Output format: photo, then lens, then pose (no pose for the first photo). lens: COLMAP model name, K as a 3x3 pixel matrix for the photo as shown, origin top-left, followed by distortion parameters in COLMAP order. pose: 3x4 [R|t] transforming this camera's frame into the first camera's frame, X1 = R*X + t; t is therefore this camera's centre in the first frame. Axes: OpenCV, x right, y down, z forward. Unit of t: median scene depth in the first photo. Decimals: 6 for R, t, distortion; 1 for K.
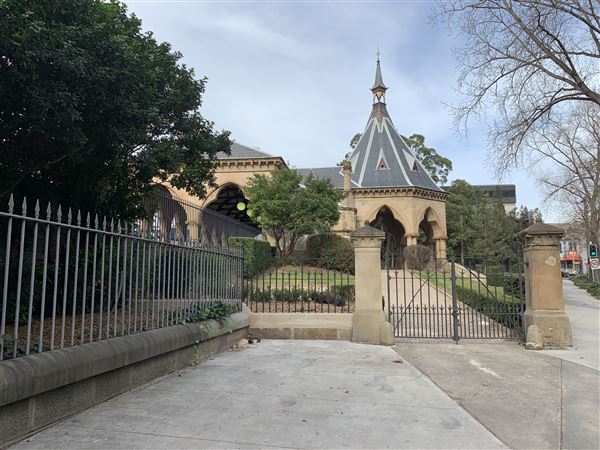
lens RADIAL K [[466.8, 0, 300.0], [0, 466.8, 225.0], [0, 0, 1]] dist [0.080117, -0.109129]
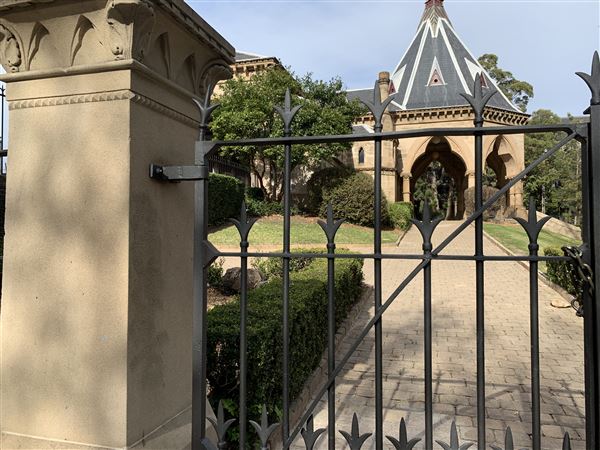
lens RADIAL K [[461.3, 0, 297.5], [0, 461.3, 223.0], [0, 0, 1]] dist [-0.002735, -0.004617]
pose [[0.988550, -0.004144, -0.150840, 0.066705], [0.018636, 0.995323, 0.094787, 0.023473], [0.149741, -0.096512, 0.984004, 0.221858]]
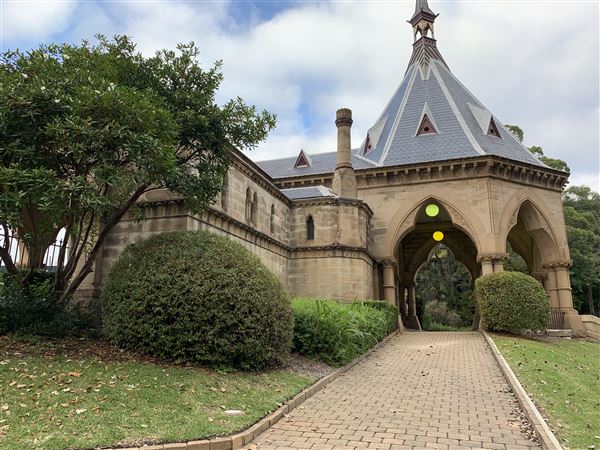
lens RADIAL K [[466.8, 0, 300.0], [0, 466.8, 225.0], [0, 0, 1]] dist [0.080117, -0.109129]
pose [[0.980560, -0.042498, -0.191563, 0.128234], [0.020879, 0.993319, -0.113496, 0.037073], [0.195106, 0.107290, 0.974896, 0.447775]]
